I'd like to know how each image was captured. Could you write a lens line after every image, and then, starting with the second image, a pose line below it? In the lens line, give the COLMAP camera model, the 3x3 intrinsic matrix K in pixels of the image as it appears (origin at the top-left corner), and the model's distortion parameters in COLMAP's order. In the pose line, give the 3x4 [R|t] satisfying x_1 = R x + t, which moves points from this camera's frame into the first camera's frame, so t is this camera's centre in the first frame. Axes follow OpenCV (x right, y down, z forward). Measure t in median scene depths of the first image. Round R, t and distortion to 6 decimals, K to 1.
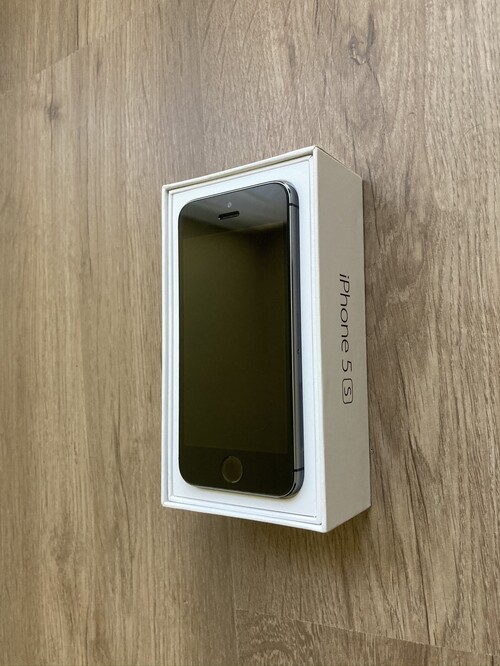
lens RADIAL K [[541.8, 0, 249.9], [0, 541.8, 332.1], [0, 0, 1]] dist [0.002481, -0.008288]
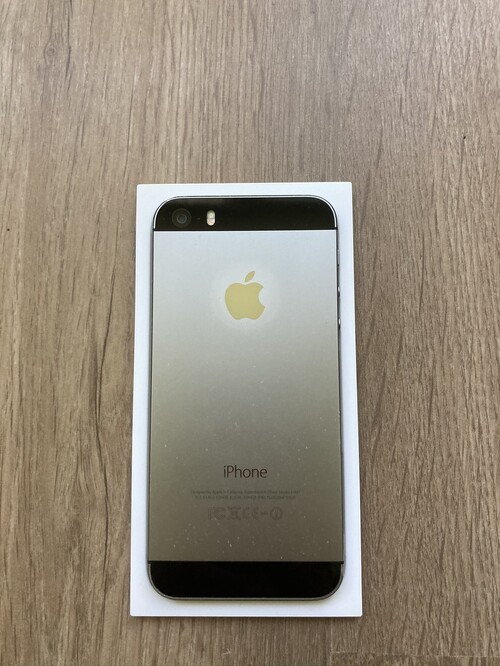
lens RADIAL K [[541.8, 0, 249.9], [0, 541.8, 332.9], [0, 0, 1]] dist [0.002481, -0.008288]
pose [[0.946047, 0.054317, -0.319445, 0.077765], [-0.014279, 0.991881, 0.126367, 0.086959], [0.323715, -0.114988, 0.939141, 0.528975]]
